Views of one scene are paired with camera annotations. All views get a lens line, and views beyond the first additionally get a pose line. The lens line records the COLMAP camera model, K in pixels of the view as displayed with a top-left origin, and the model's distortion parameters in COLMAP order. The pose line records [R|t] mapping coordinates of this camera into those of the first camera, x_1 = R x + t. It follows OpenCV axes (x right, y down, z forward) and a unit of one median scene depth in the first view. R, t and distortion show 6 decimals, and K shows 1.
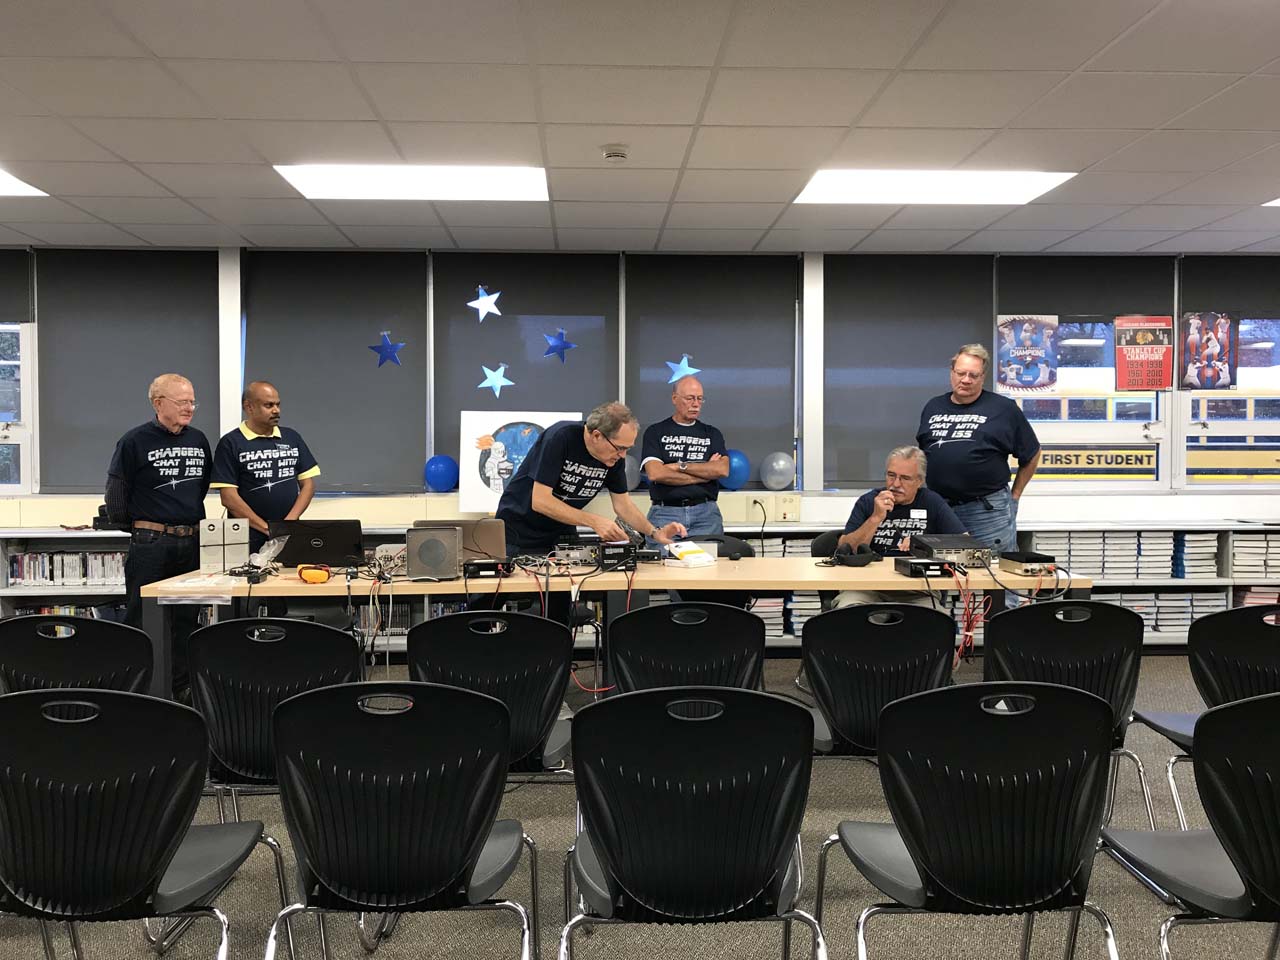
lens RADIAL K [[1038.6, 0, 606.3], [0, 1038.6, 483.9], [0, 0, 1]] dist [0.007420, 0.014695]
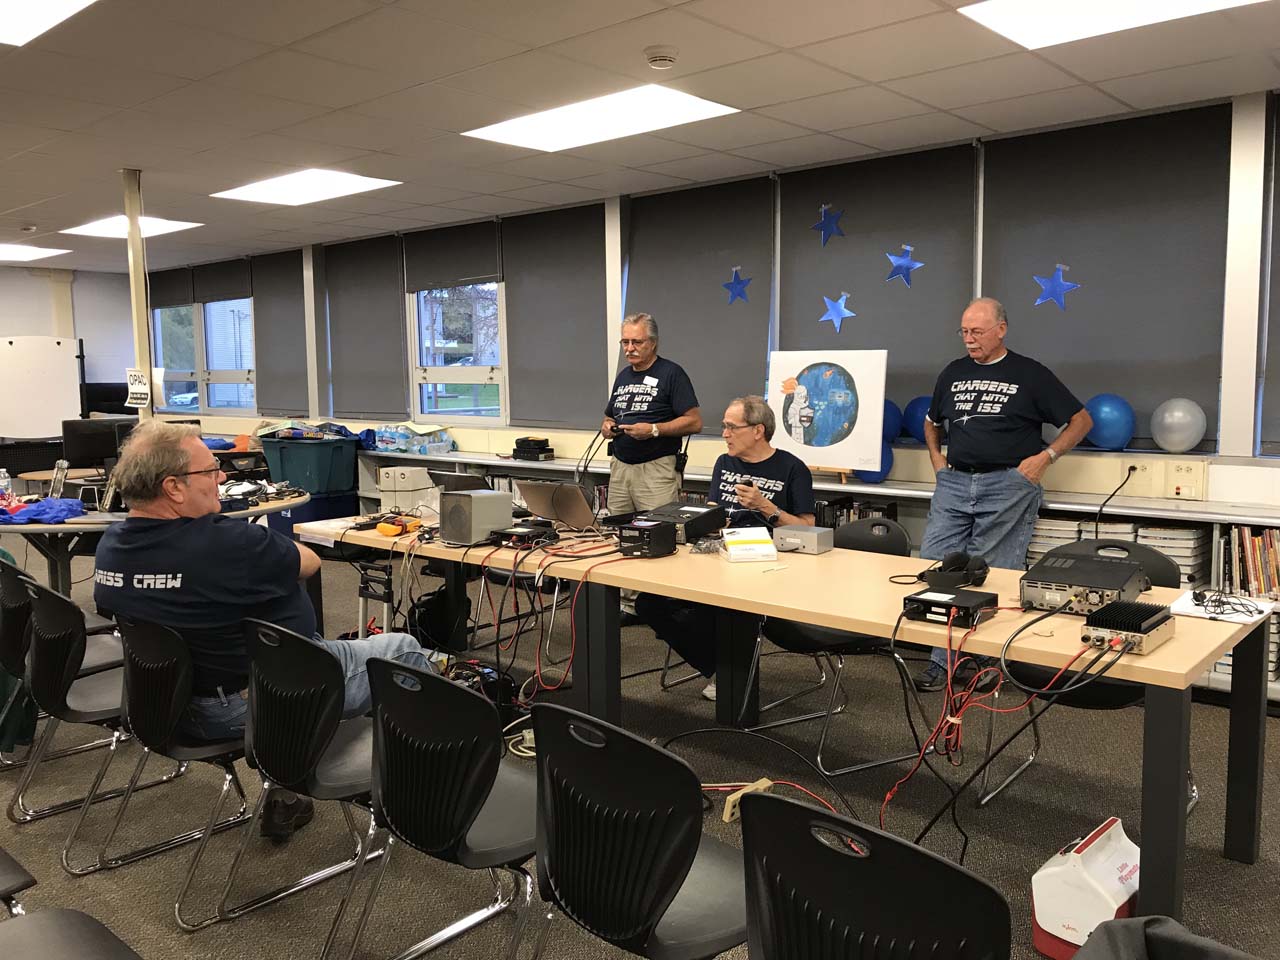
lens RADIAL K [[1038.6, 0, 633.0], [0, 1038.6, 473.5], [0, 0, 1]] dist [0.007420, 0.014695]
pose [[0.714434, 0.063514, -0.696814, 0.432510], [-0.004168, 0.996240, 0.086533, -0.043233], [0.699690, -0.058918, 0.712013, 0.269757]]
